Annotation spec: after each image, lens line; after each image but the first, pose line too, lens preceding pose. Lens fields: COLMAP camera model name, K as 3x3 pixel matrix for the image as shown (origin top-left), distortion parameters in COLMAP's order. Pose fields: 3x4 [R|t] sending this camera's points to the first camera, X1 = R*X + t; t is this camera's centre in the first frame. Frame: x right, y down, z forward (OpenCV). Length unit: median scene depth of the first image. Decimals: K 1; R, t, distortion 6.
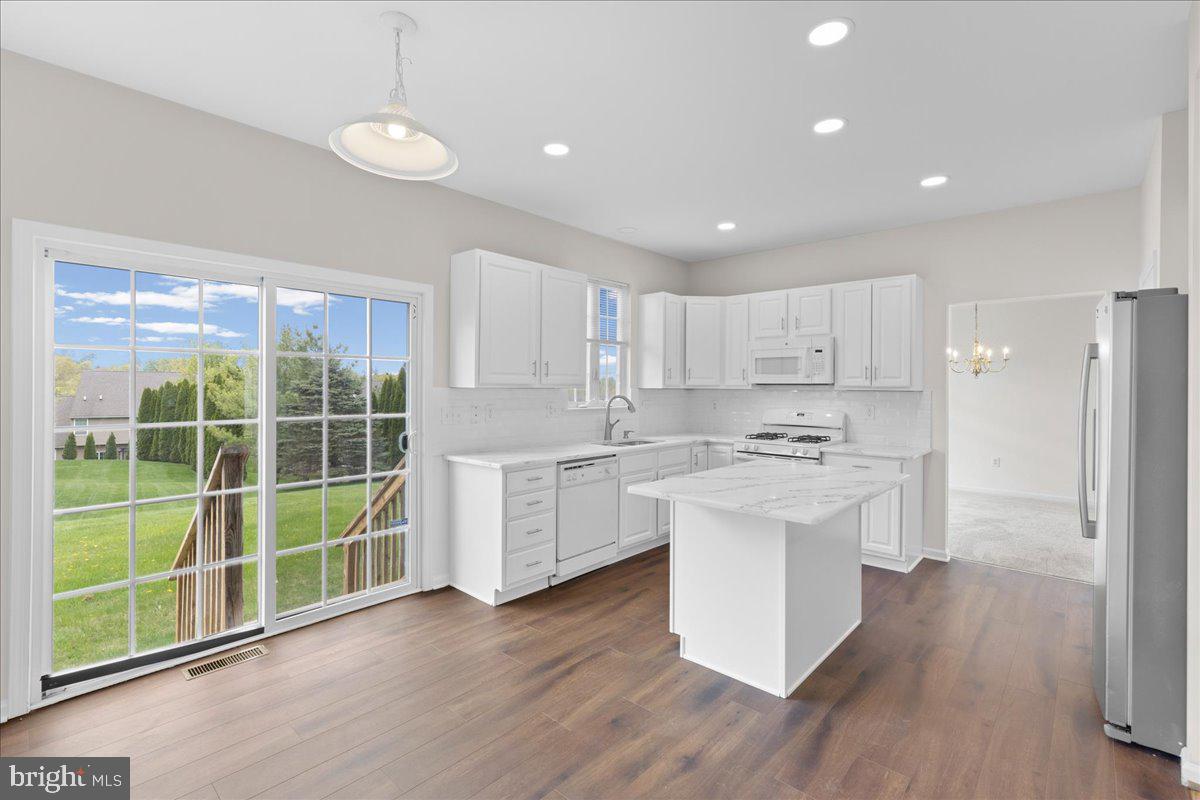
lens RADIAL K [[539.0, 0, 600.9], [0, 539.0, 388.2], [0, 0, 1]] dist [-0.002417, -0.000605]
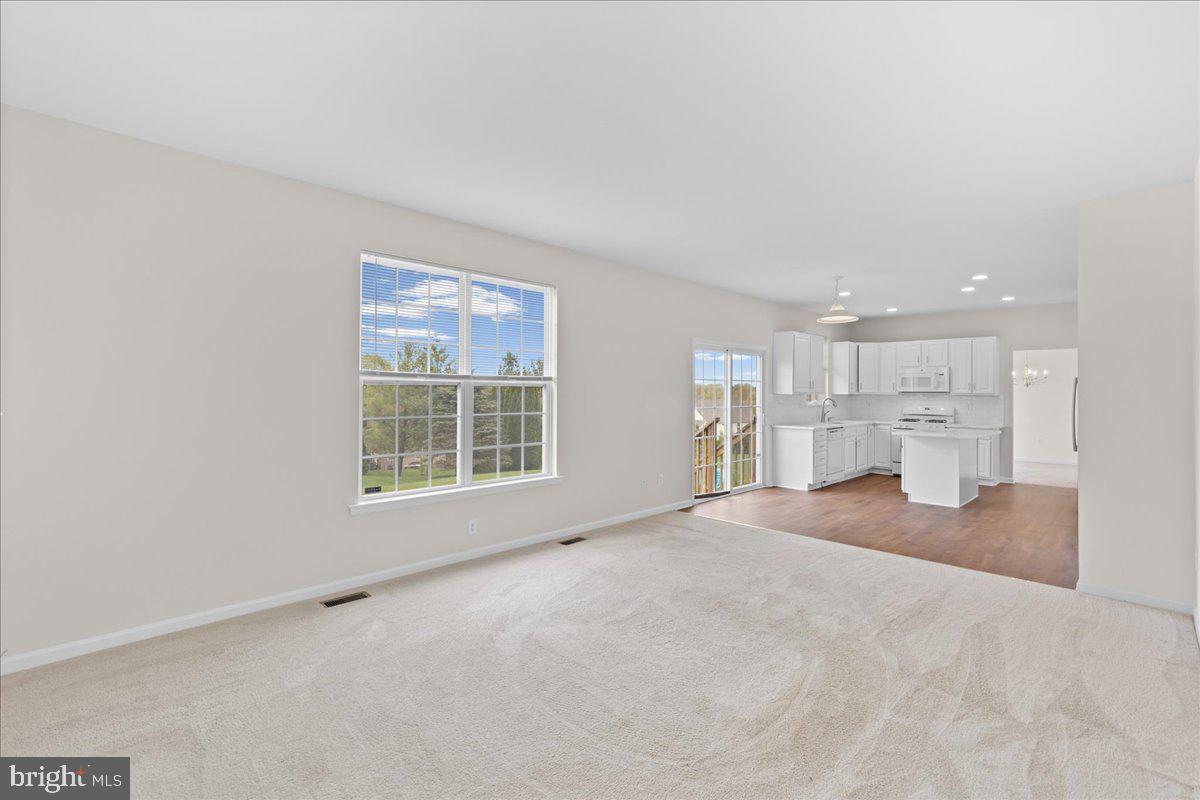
lens RADIAL K [[527.3, 0, 601.8], [0, 527.3, 393.2], [0, 0, 1]] dist [-0.000631, 0.000017]
pose [[0.998315, -0.001000, -0.058016, -0.716423], [0.000939, 0.999999, -0.001092, -0.002782], [0.058017, 0.001036, 0.998315, -0.969121]]
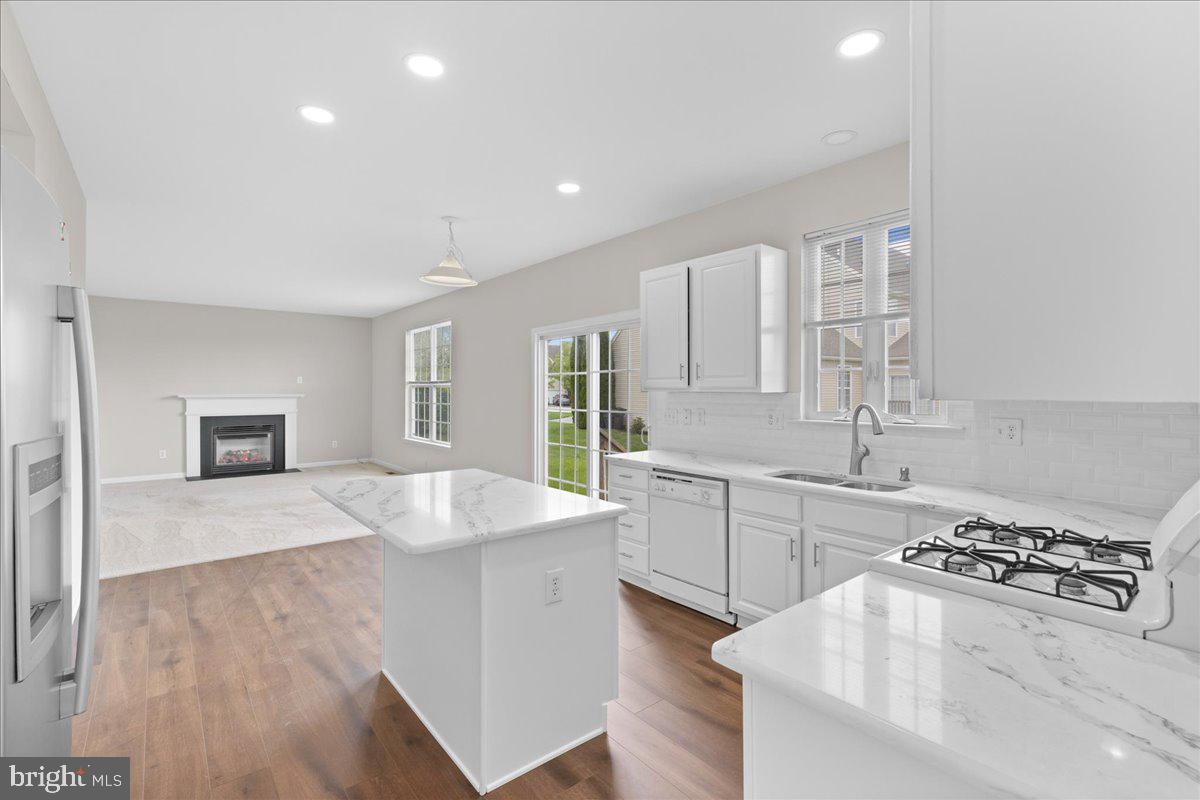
lens RADIAL K [[539.0, 0, 600.9], [0, 539.0, 388.2], [0, 0, 1]] dist [-0.002417, -0.000605]
pose [[-0.142850, -0.001978, -0.989742, 0.738365], [-0.003323, 0.999993, -0.001519, -0.004036], [0.989739, 0.003072, -0.142855, 0.858687]]
